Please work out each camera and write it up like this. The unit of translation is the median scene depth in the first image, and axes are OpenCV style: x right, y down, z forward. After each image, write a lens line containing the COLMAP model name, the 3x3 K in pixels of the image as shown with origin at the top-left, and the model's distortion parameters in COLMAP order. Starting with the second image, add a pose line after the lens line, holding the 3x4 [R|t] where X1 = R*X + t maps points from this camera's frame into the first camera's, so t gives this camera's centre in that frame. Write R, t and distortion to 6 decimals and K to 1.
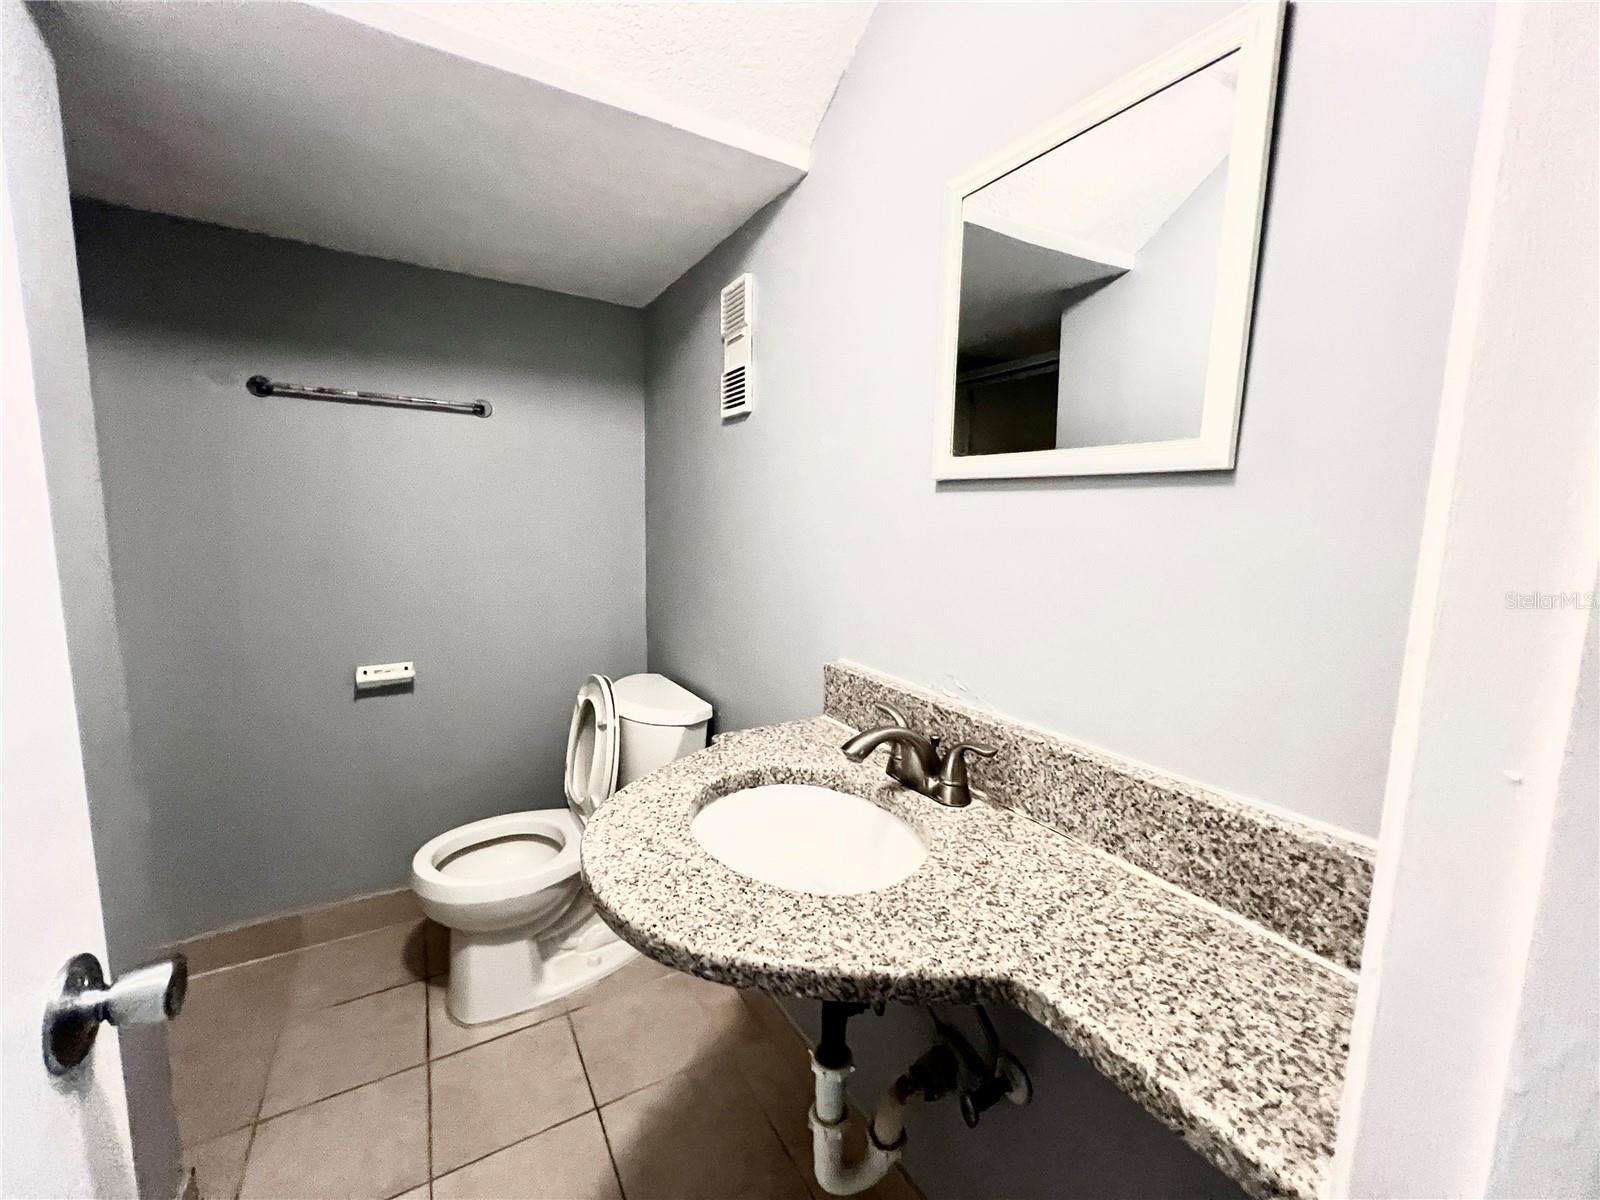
lens RADIAL K [[643.6, 0, 794.6], [0, 643.6, 594.8], [0, 0, 1]] dist [-0.002824, 0.000828]
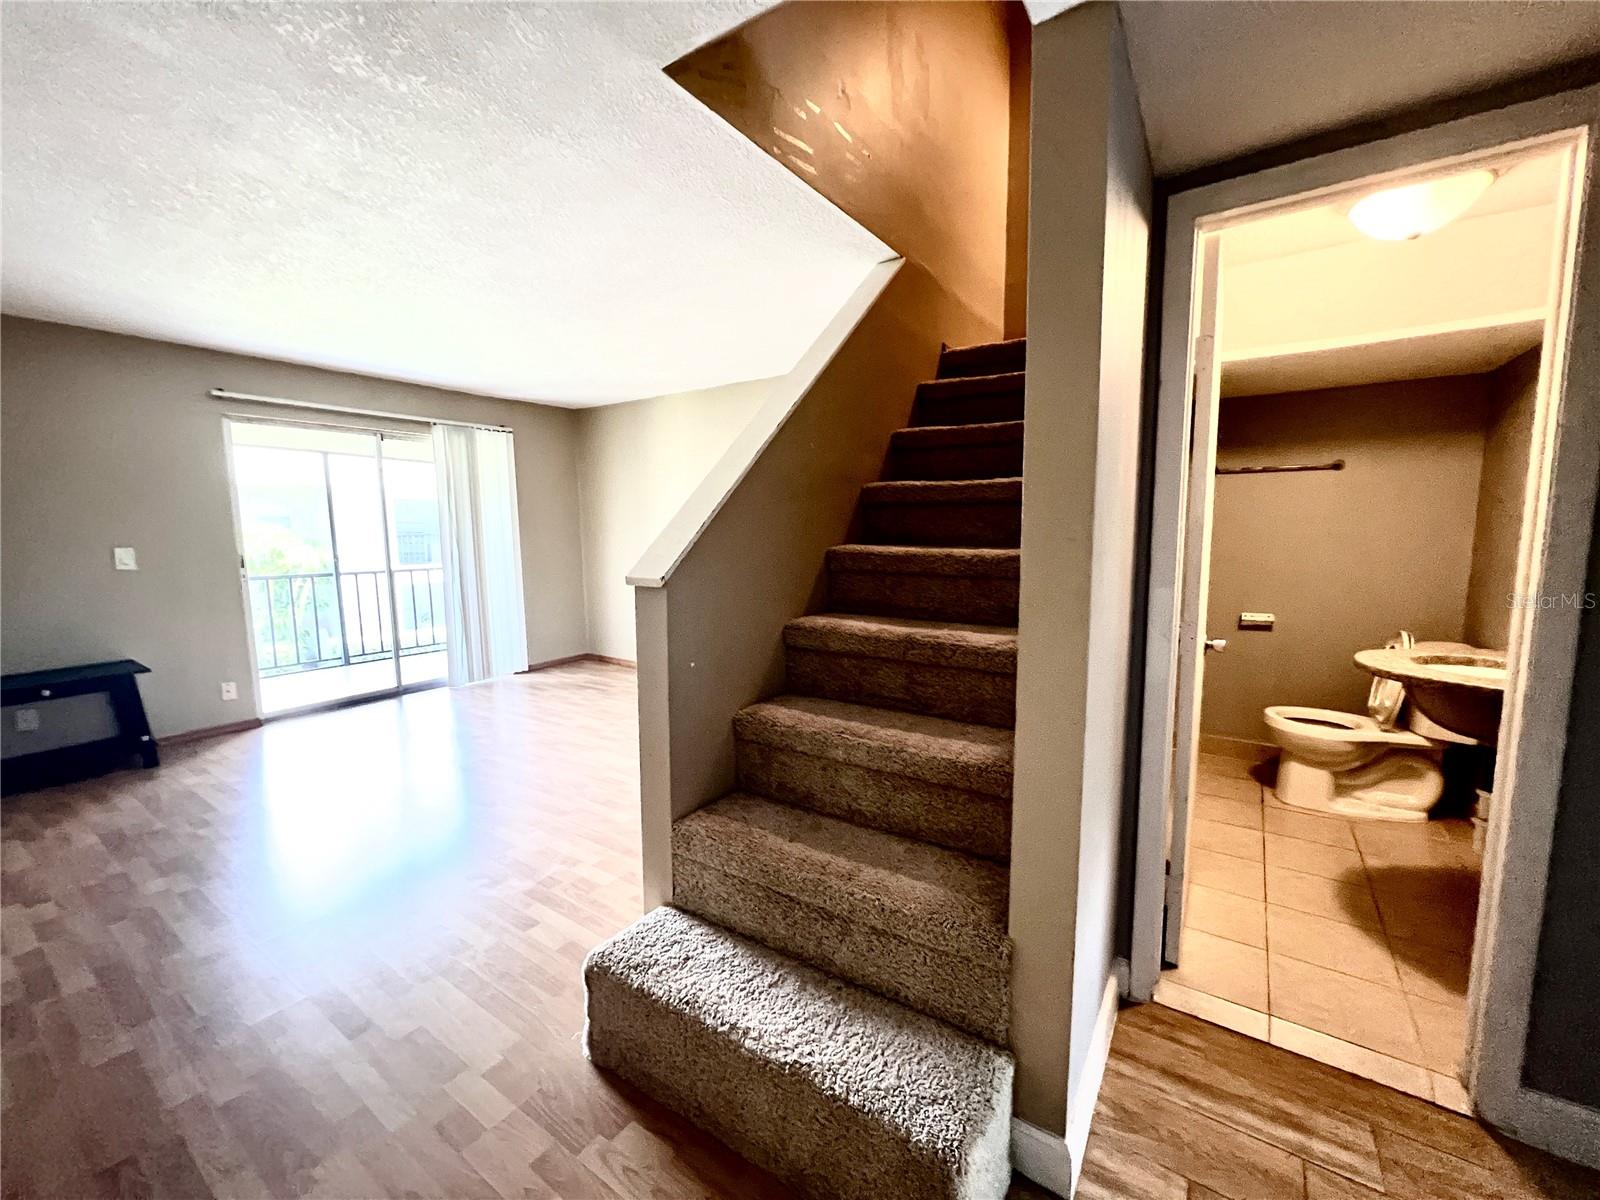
lens RADIAL K [[643.6, 0, 802.4], [0, 643.6, 594.8], [0, 0, 1]] dist [-0.002824, 0.000828]
pose [[0.418461, 0.077856, -0.904892, 0.498135], [-0.098993, 0.994293, 0.039770, 0.118326], [0.902824, 0.072936, 0.423780, -1.001976]]
